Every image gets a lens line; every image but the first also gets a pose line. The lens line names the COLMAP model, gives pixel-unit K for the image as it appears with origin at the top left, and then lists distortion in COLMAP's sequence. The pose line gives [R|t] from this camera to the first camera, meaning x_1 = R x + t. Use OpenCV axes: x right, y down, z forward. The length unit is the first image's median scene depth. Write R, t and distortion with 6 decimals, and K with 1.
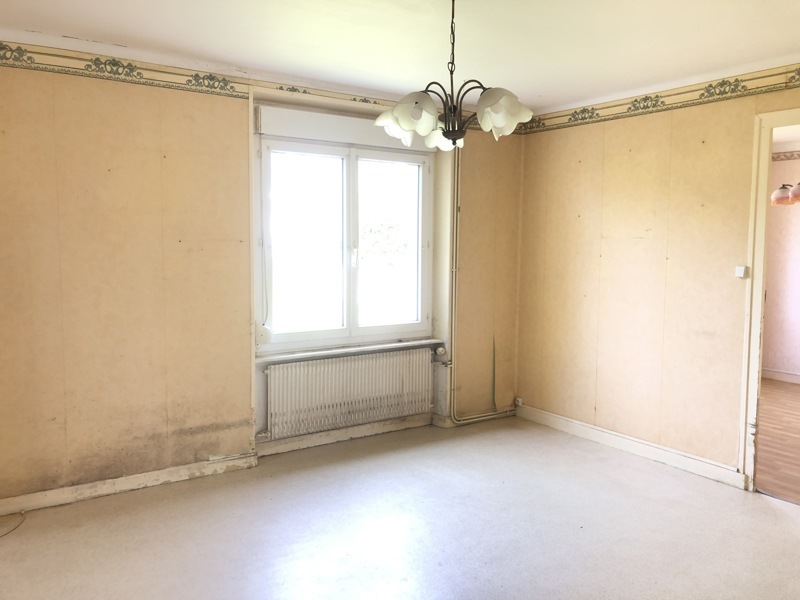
lens RADIAL K [[665.9, 0, 399.2], [0, 665.9, 296.3], [0, 0, 1]] dist [0.006328, 0.004485]
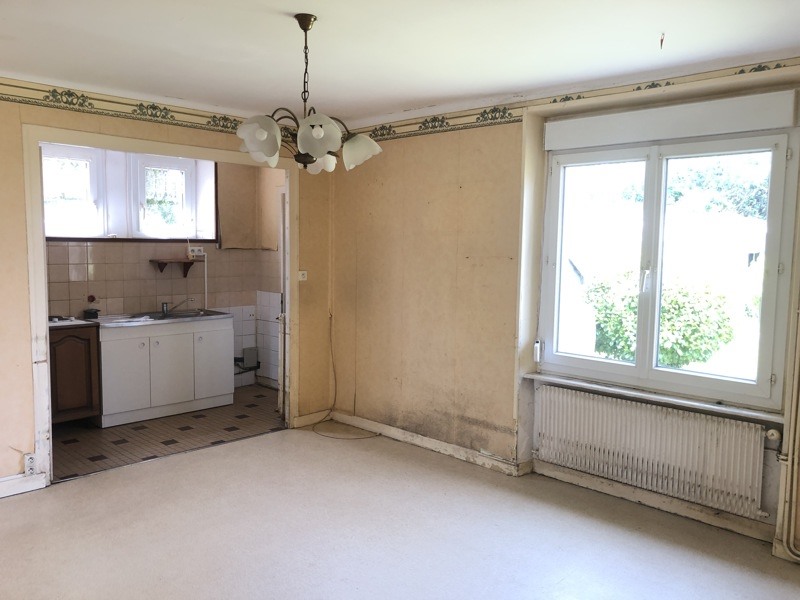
lens RADIAL K [[665.9, 0, 396.7], [0, 665.9, 298.8], [0, 0, 1]] dist [0.006328, 0.004485]
pose [[0.182369, 0.086026, -0.979460, 0.772844], [-0.088950, 0.993524, 0.070699, -0.078303], [0.979198, 0.074229, 0.188839, 0.634409]]
